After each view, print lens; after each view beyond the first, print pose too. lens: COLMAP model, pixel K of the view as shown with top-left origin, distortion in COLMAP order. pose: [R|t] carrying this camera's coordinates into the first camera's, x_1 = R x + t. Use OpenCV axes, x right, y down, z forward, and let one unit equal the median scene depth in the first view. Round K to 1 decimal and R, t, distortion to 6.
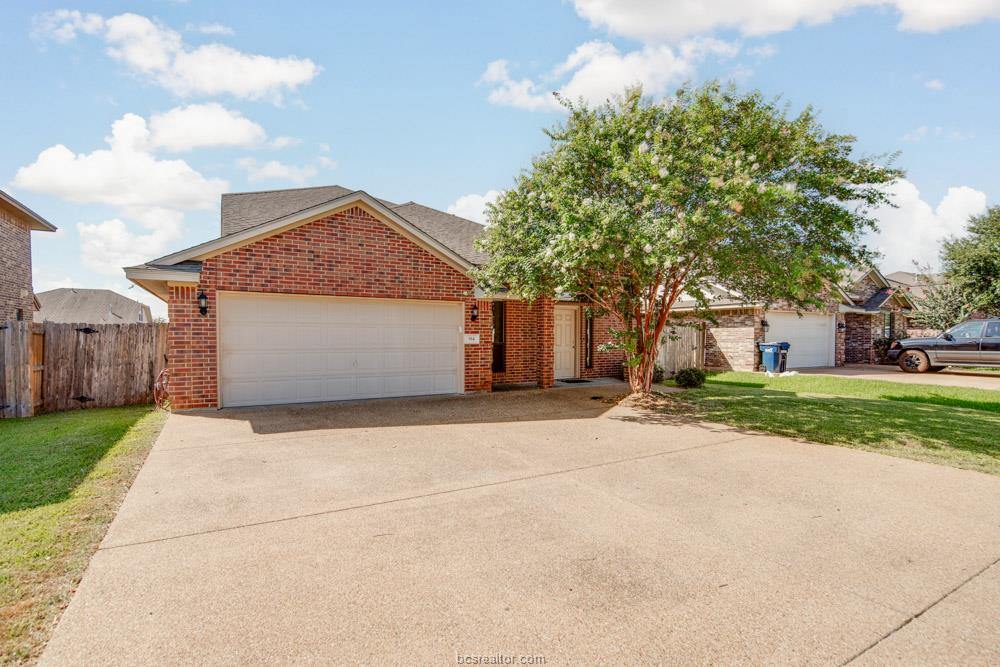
lens RADIAL K [[484.8, 0, 497.5], [0, 484.8, 336.7], [0, 0, 1]] dist [0.001596, -0.002148]
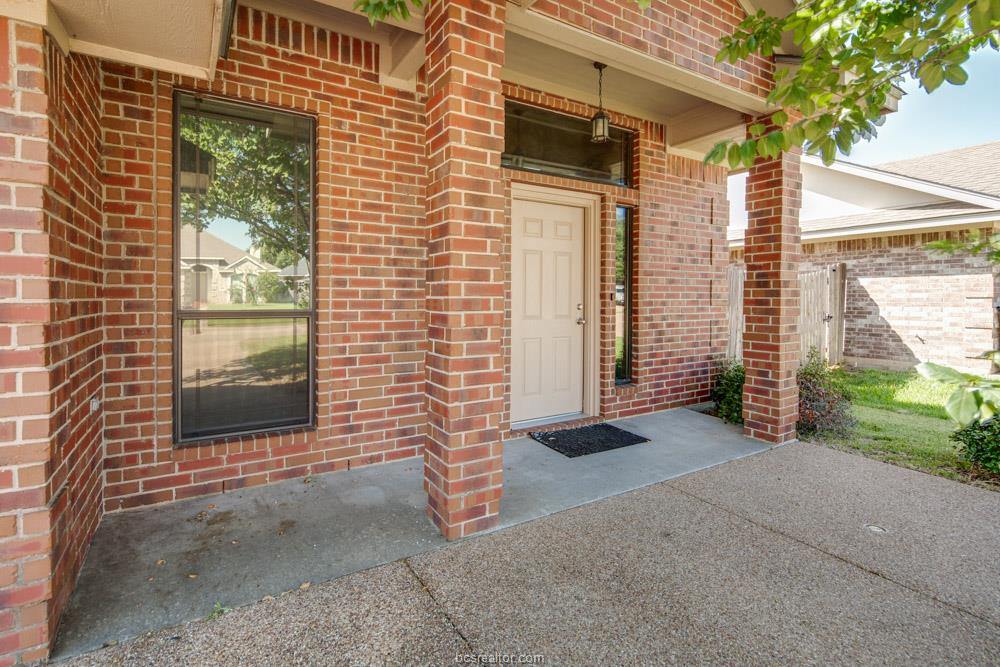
lens RADIAL K [[484.8, 0, 504.1], [0, 484.8, 299.7], [0, 0, 1]] dist [0.001596, -0.002148]
pose [[0.999260, 0.000841, 0.038467, 0.121531], [-0.000946, 0.999996, 0.002711, 0.007299], [-0.038465, -0.002745, 0.999256, 0.877977]]
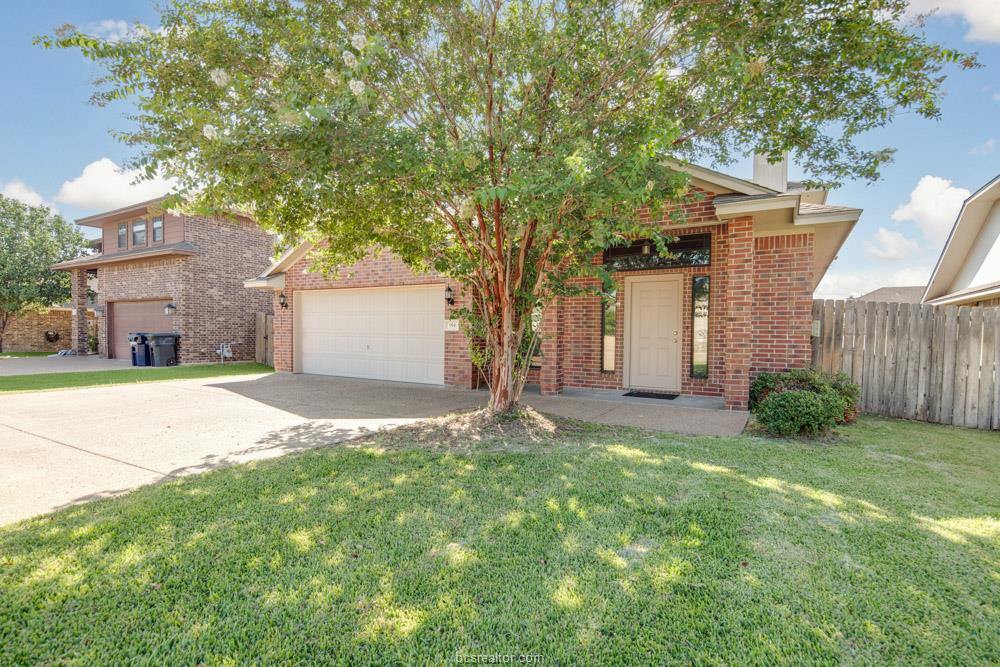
lens RADIAL K [[454.7, 0, 505.5], [0, 454.7, 342.9], [0, 0, 1]] dist [-0.000658, -0.000379]
pose [[0.501568, 0.022868, -0.864816, 0.714907], [-0.013078, 0.999737, 0.018851, 0.019967], [0.865019, 0.001856, 0.501735, 0.678125]]
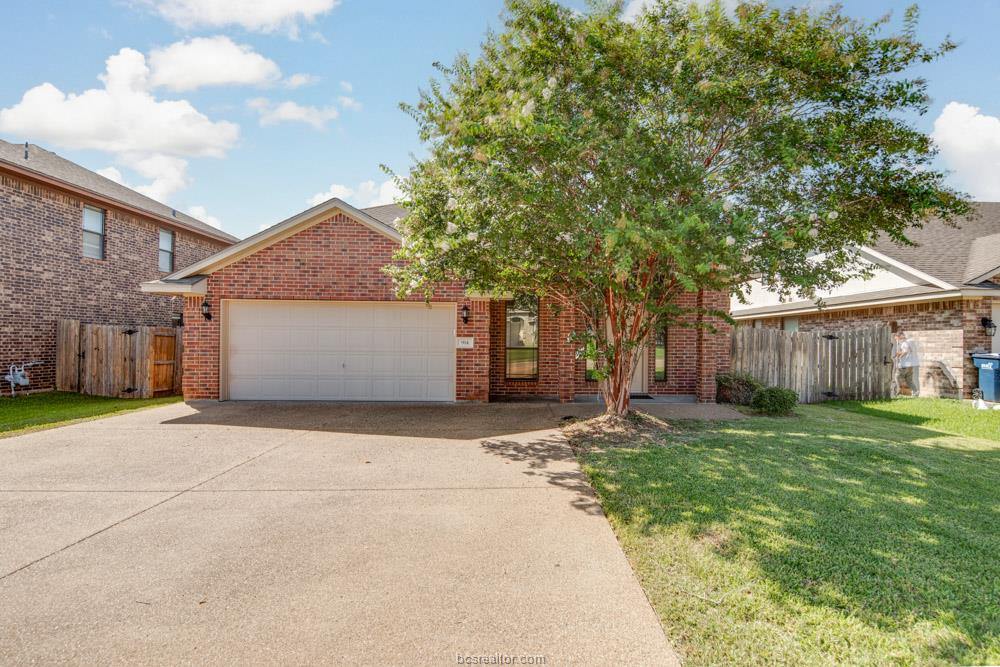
lens RADIAL K [[484.8, 0, 510.2], [0, 484.8, 333.9], [0, 0, 1]] dist [0.001596, -0.002148]
pose [[0.877625, -0.001277, -0.479346, 0.464254], [-0.007483, 0.999838, -0.016364, 0.002267], [0.479290, 0.017948, 0.877473, 0.241578]]
